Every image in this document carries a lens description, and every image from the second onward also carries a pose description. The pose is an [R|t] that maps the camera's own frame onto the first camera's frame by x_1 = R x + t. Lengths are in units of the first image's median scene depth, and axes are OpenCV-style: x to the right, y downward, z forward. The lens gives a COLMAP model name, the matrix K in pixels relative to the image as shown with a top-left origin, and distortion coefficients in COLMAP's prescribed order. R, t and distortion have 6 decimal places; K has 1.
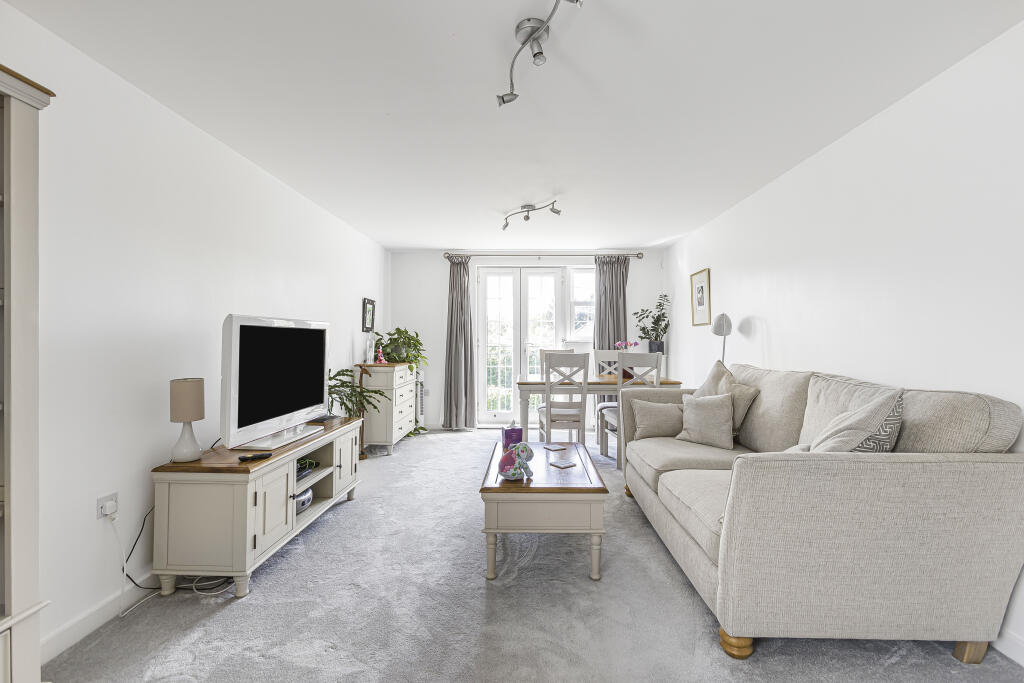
lens RADIAL K [[464.1, 0, 516.1], [0, 464.1, 336.0], [0, 0, 1]] dist [0.011275, 0.001552]
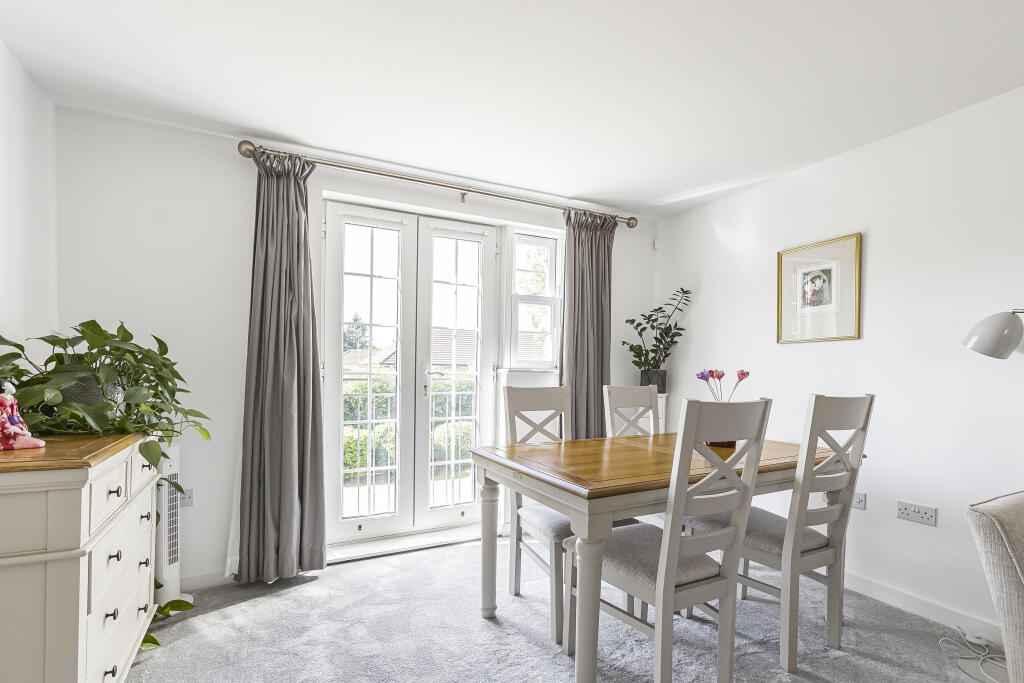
lens RADIAL K [[464.1, 0, 503.7], [0, 464.1, 375.7], [0, 0, 1]] dist [0.011275, 0.001552]
pose [[0.876631, -0.000114, 0.481164, -0.158453], [-0.012087, 0.999679, 0.022257, 0.008354], [-0.481012, -0.025326, 0.876348, 0.574618]]
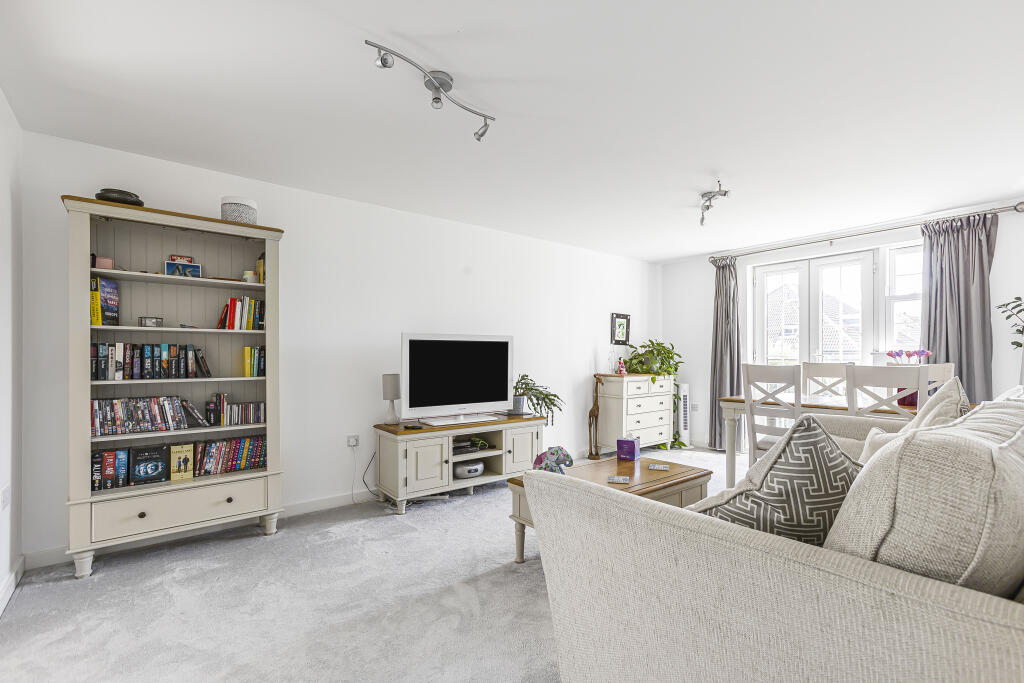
lens RADIAL K [[464.1, 0, 512.5], [0, 464.1, 357.4], [0, 0, 1]] dist [0.011275, 0.001552]
pose [[0.653003, -0.001305, -0.757354, 0.305923], [0.009059, 0.999940, 0.006088, 0.010921], [0.757301, -0.010837, 0.652976, 0.106474]]
